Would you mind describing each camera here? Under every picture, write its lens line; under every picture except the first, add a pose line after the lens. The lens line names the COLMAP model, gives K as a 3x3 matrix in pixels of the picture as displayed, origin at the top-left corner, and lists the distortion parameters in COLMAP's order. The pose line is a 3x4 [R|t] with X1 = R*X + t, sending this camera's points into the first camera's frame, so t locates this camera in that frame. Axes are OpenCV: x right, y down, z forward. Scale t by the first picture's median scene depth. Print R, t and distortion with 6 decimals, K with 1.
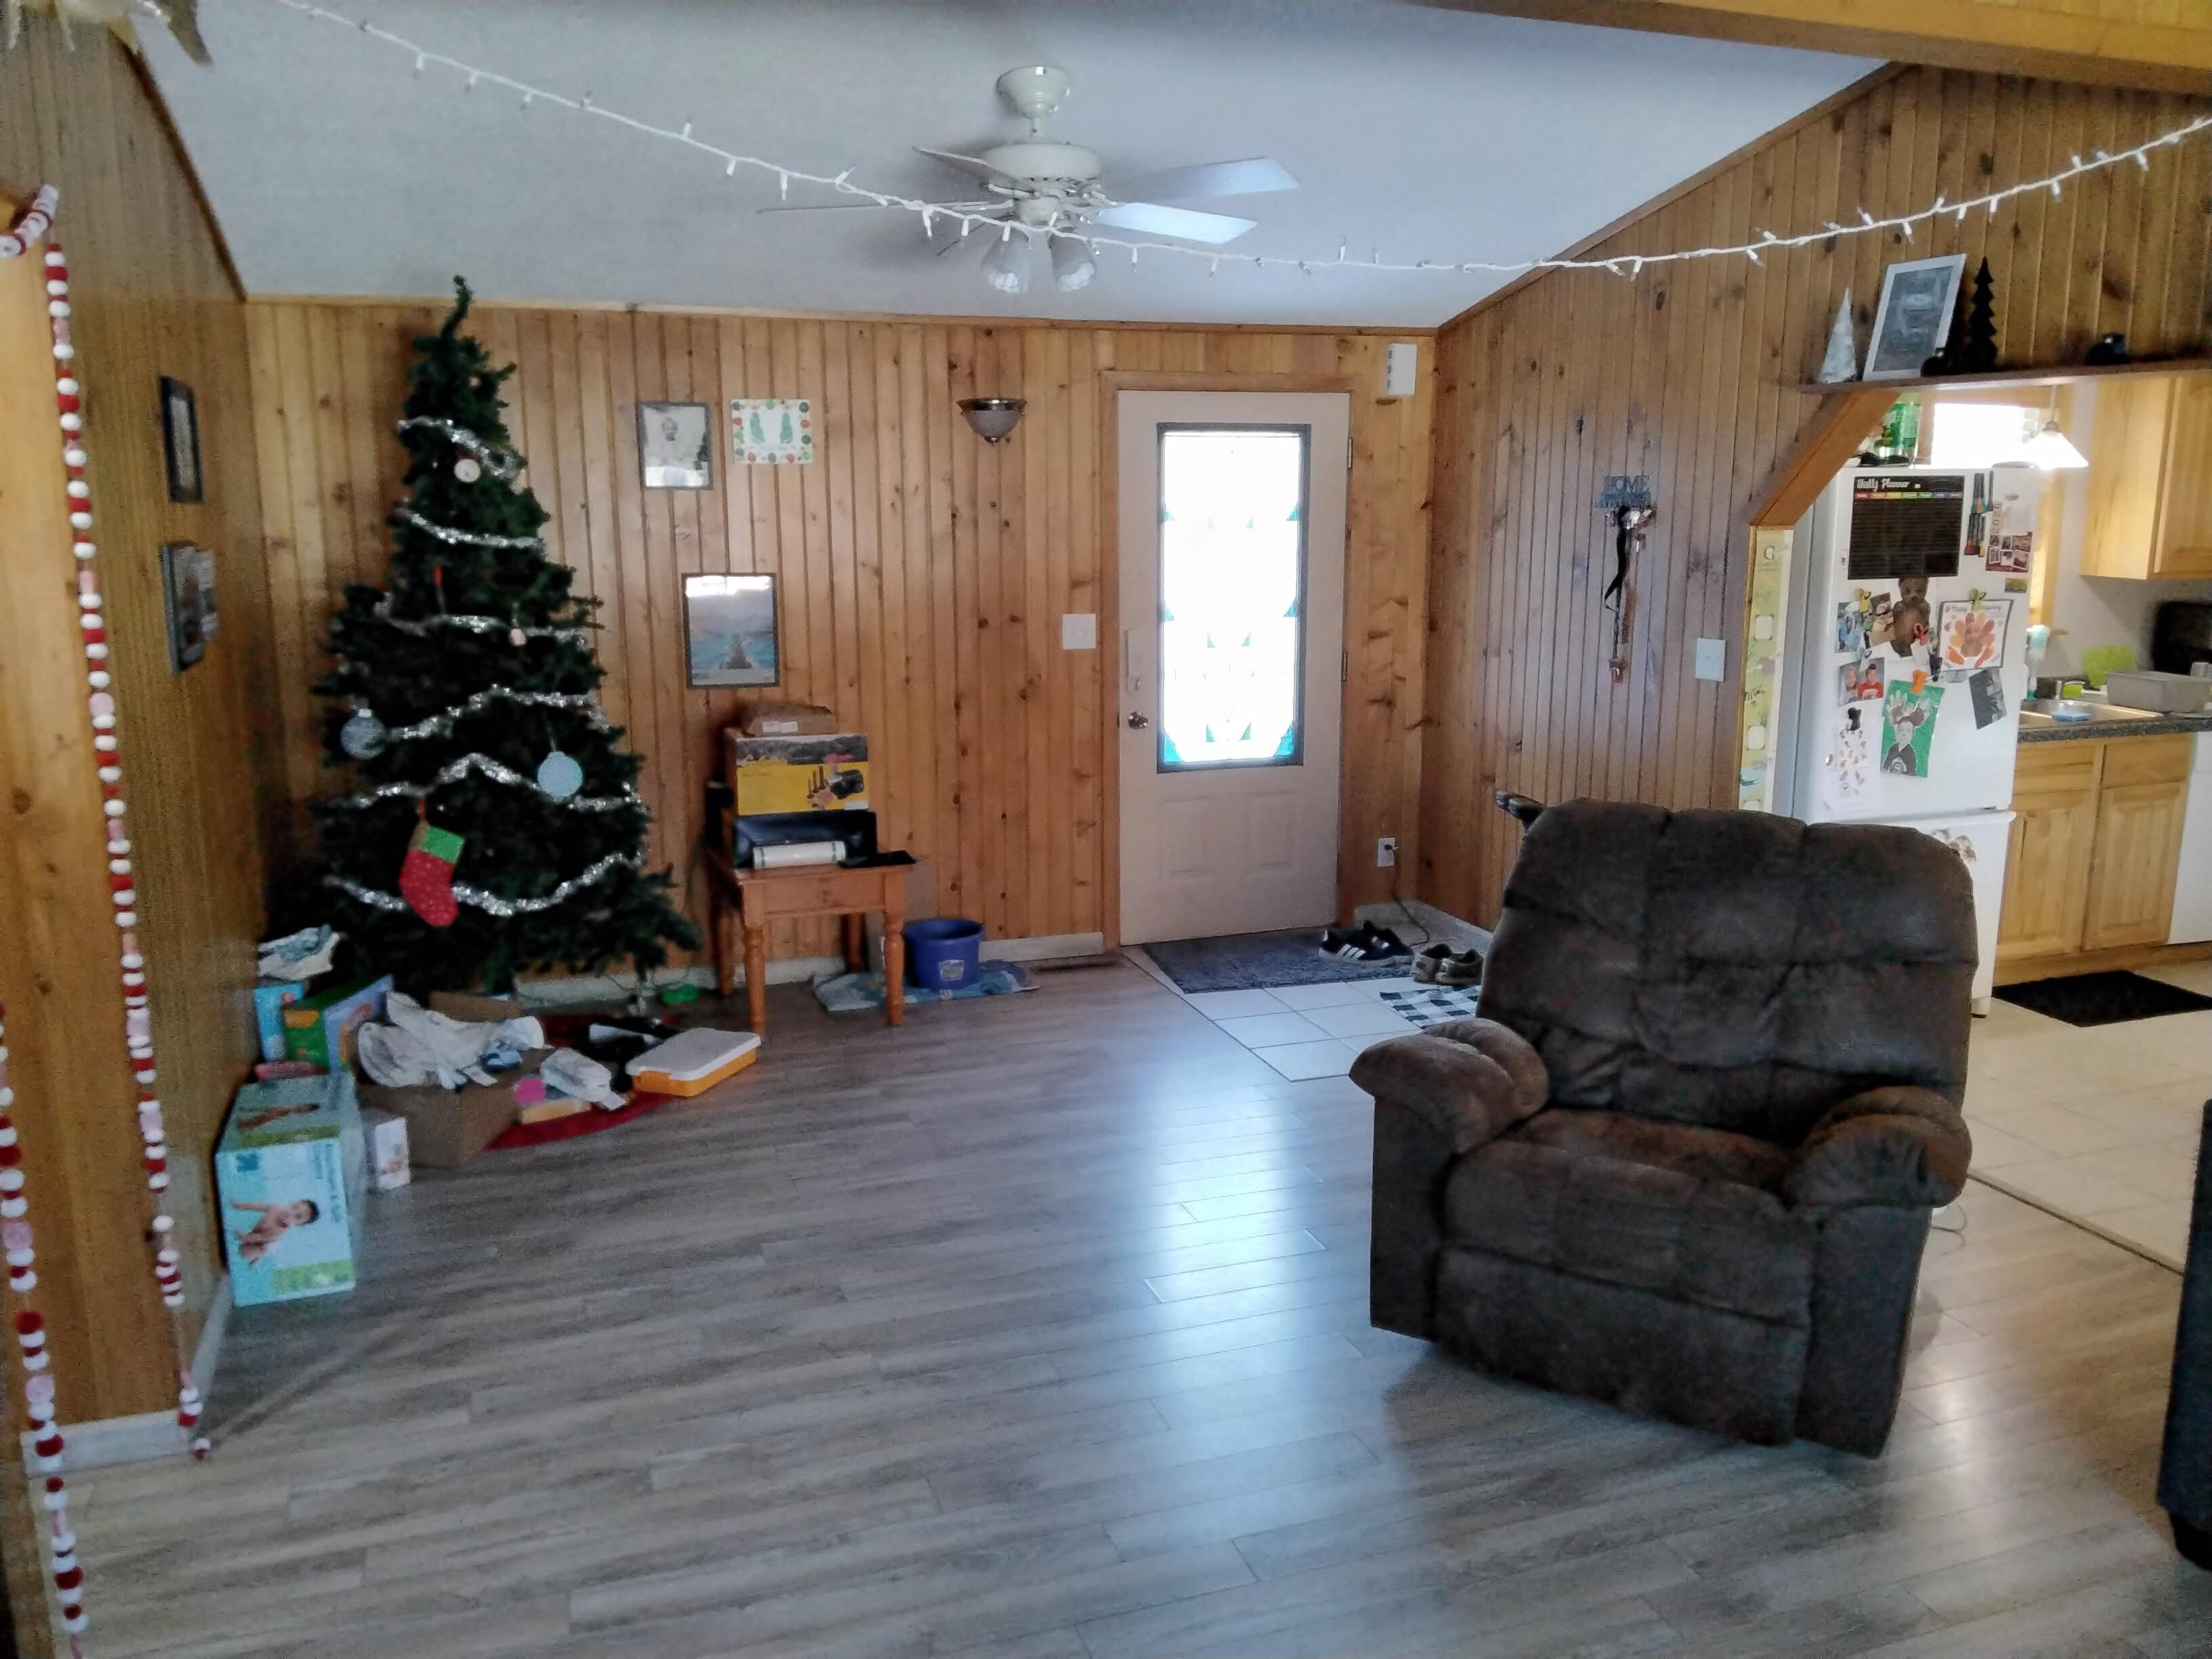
lens RADIAL K [[1699.5, 0, 1132.0], [0, 1699.5, 820.8], [0, 0, 1]] dist [0.069174, -0.128386]
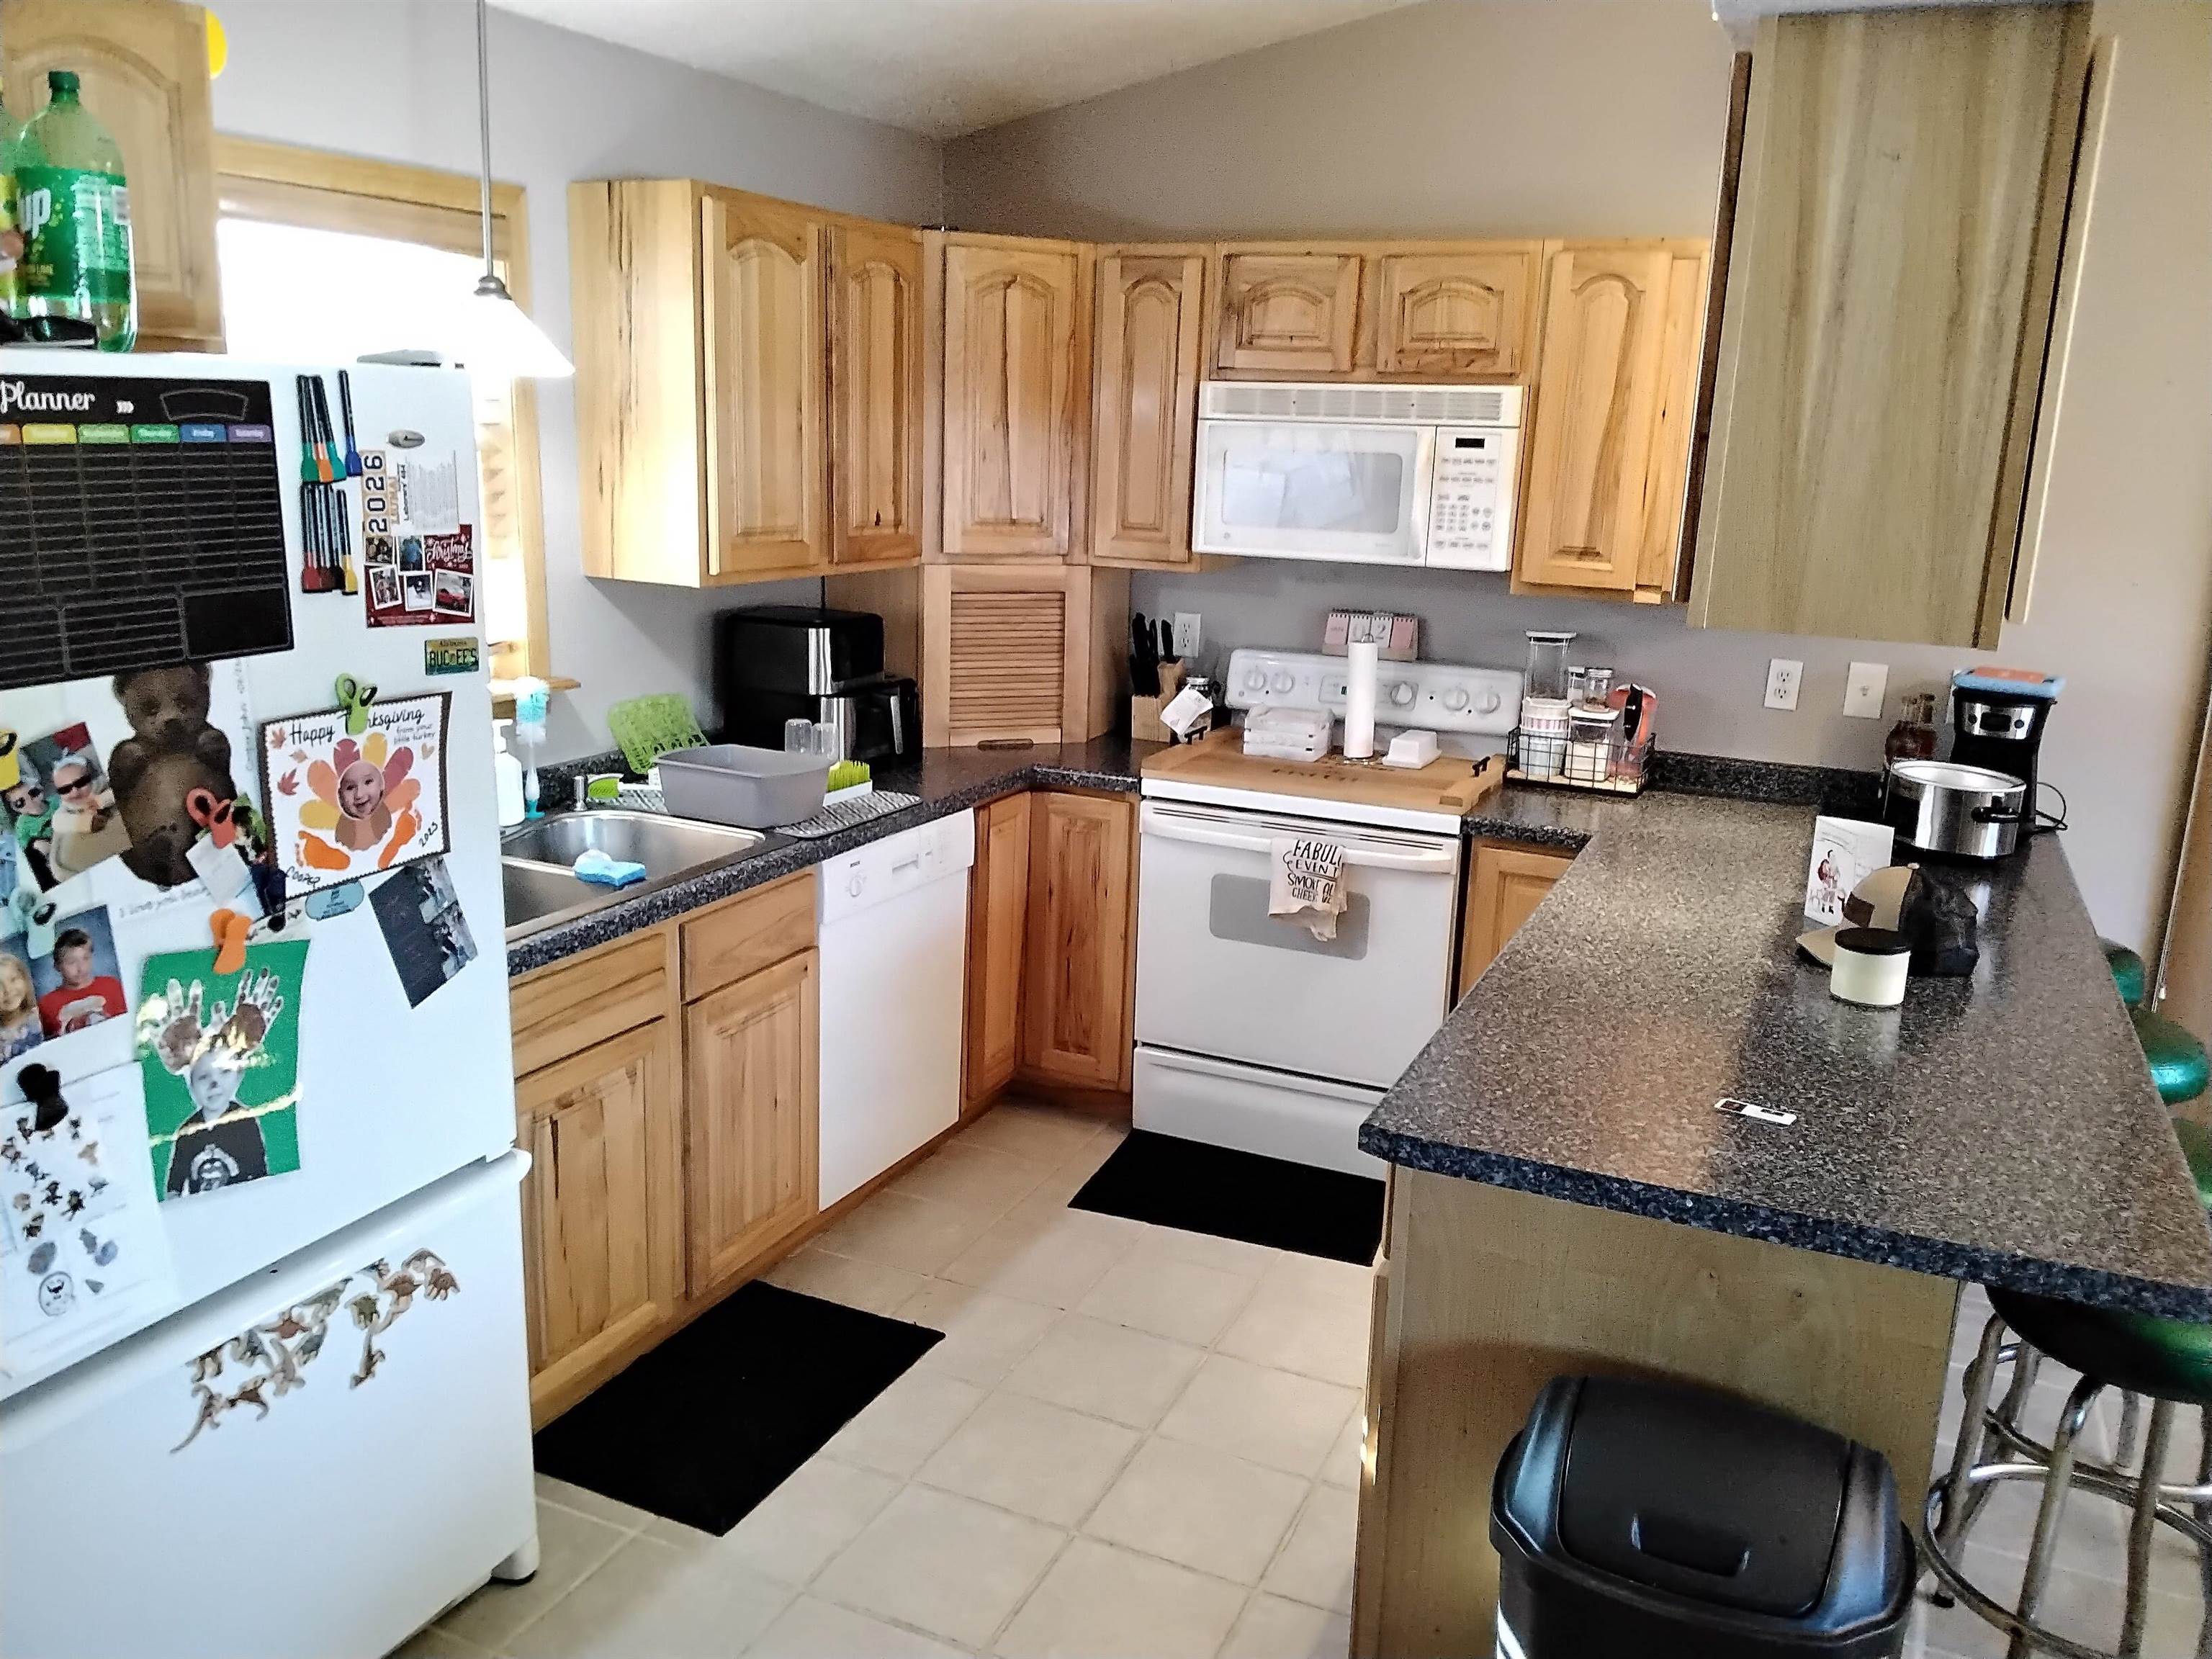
lens RADIAL K [[1699.5, 0, 1132.0], [0, 1699.5, 820.8], [0, 0, 1]] dist [0.069174, -0.128386]
pose [[0.689970, -0.143552, 0.709460, 0.332405], [0.108076, 0.989581, 0.095124, -0.120278], [-0.715724, 0.011043, 0.698296, 0.599114]]
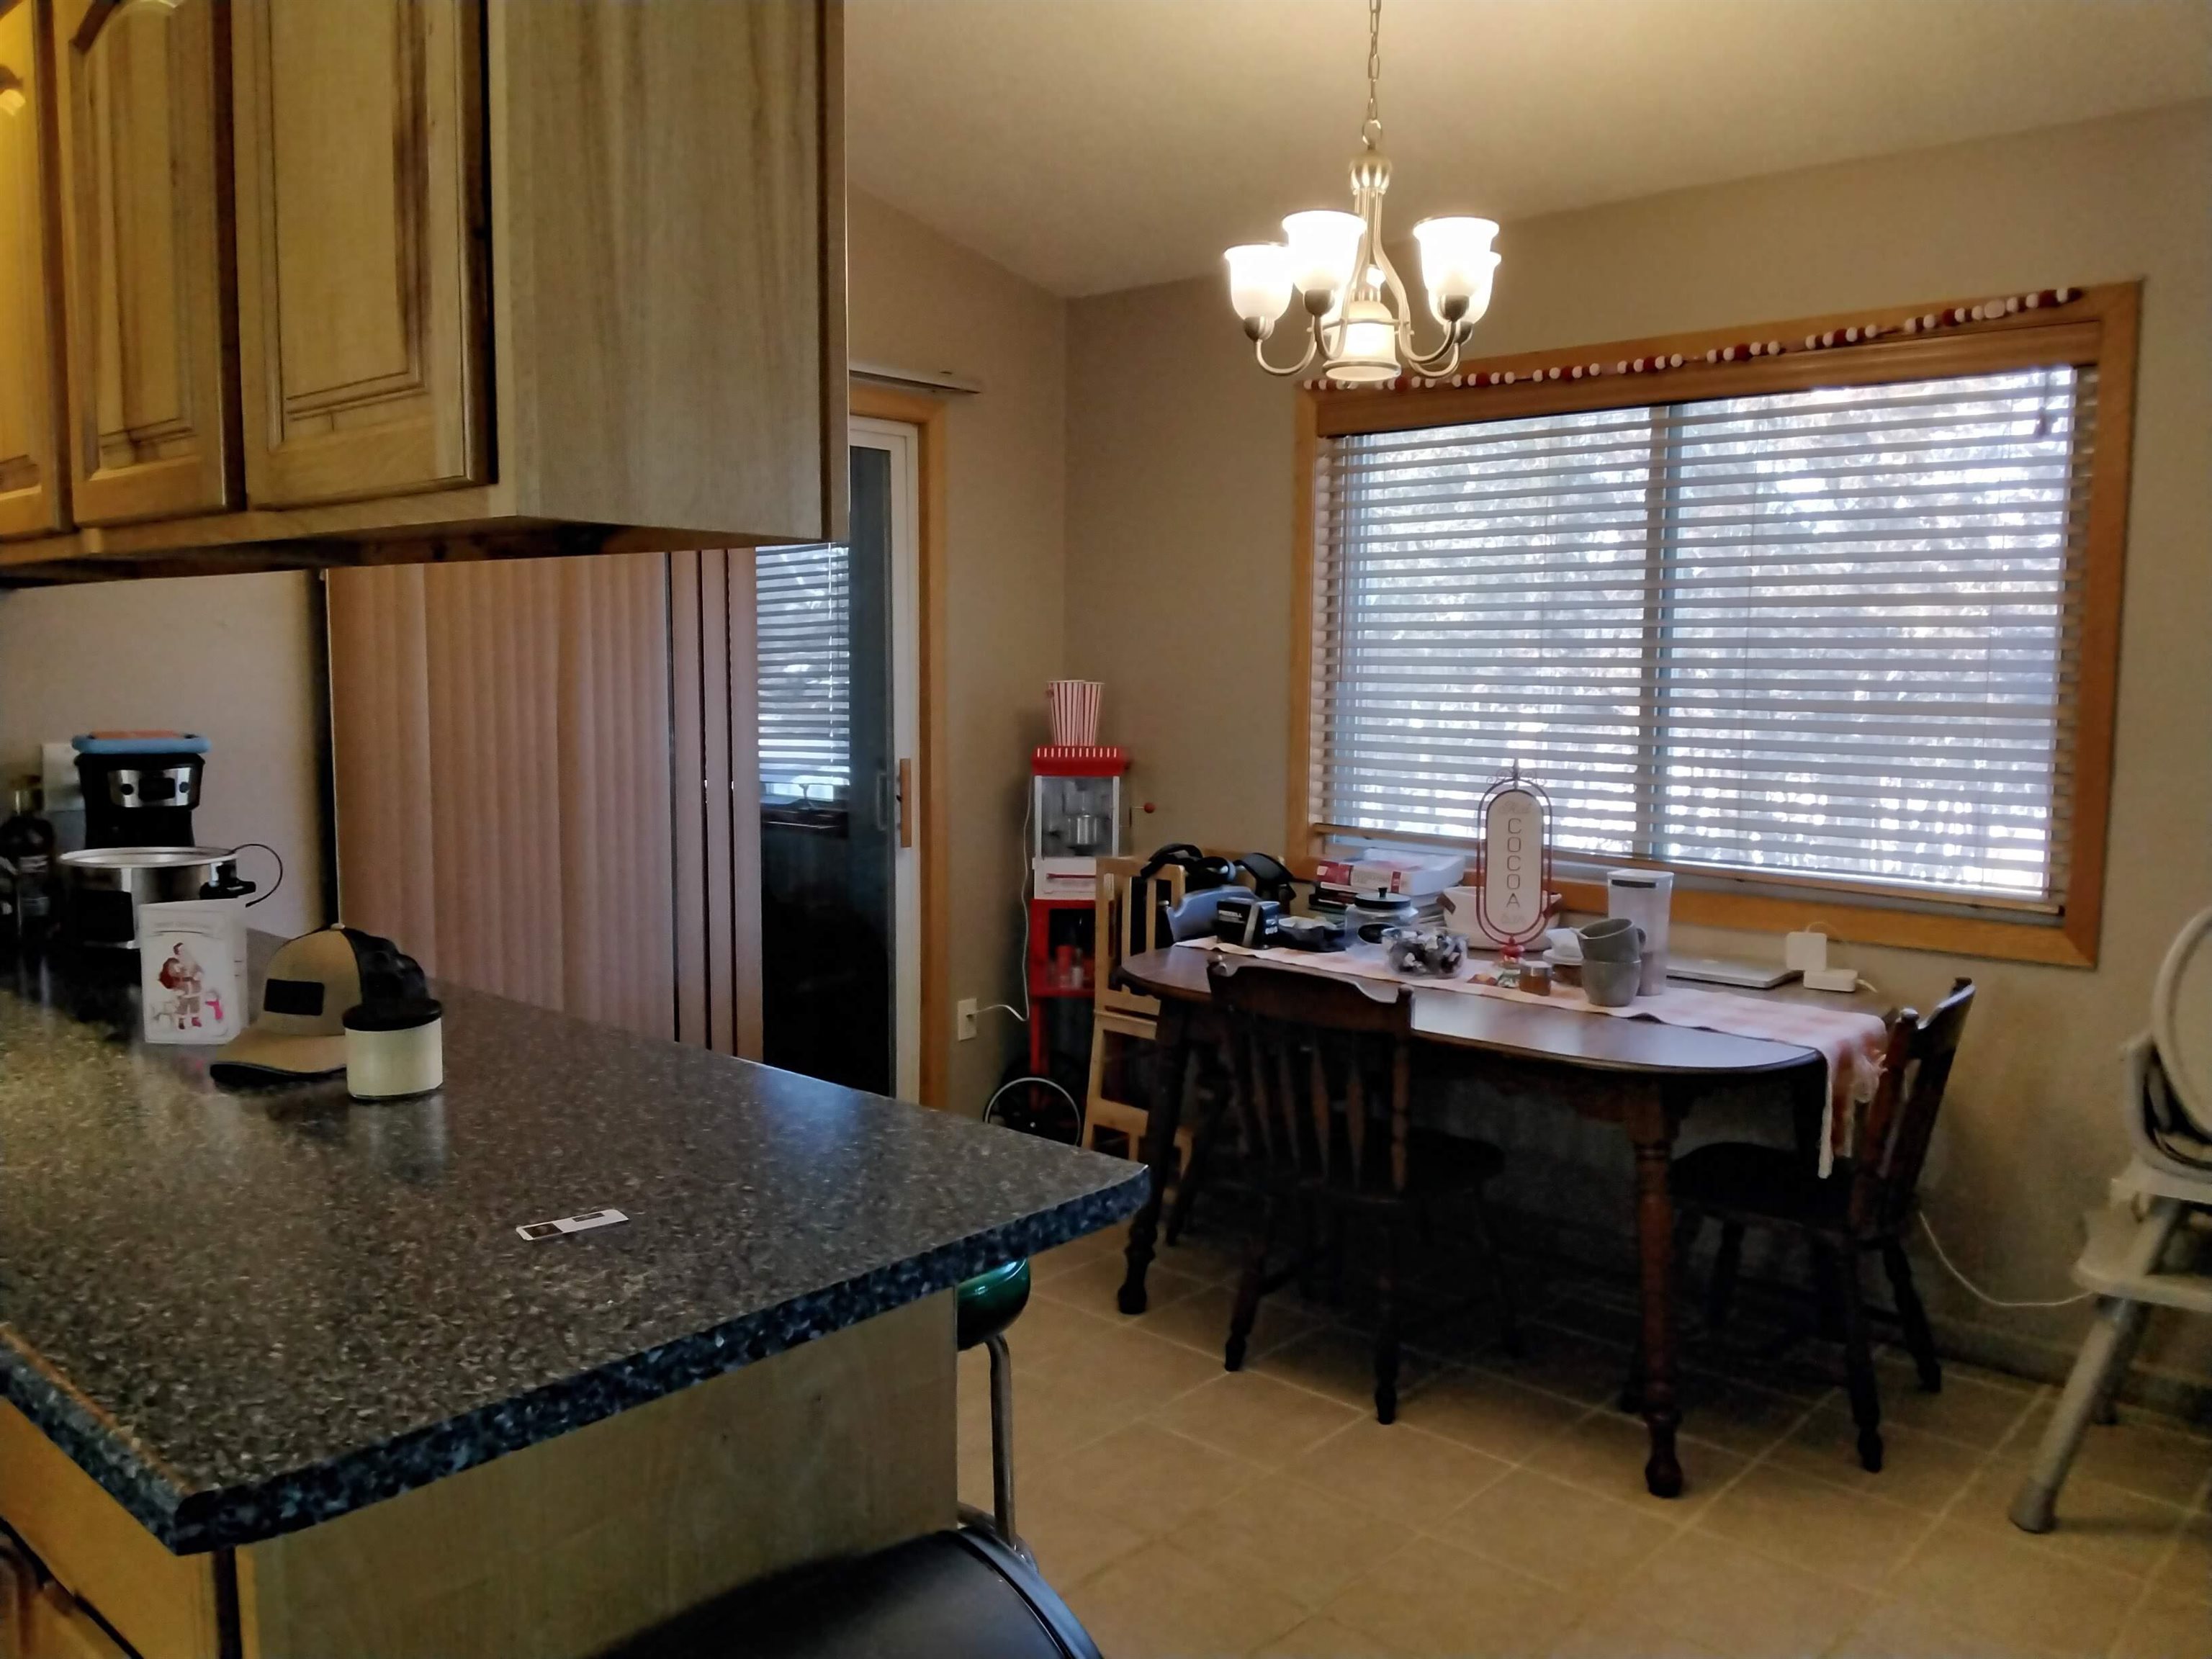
lens RADIAL K [[1723.8, 0, 1106.0], [0, 1723.8, 829.5], [0, 0, 1]] dist [-0.038877, -0.002312]
pose [[-0.479761, -0.101814, 0.871472, 0.416413], [0.162423, 0.965771, 0.202249, -0.107353], [-0.862234, 0.238578, -0.446803, 0.800360]]
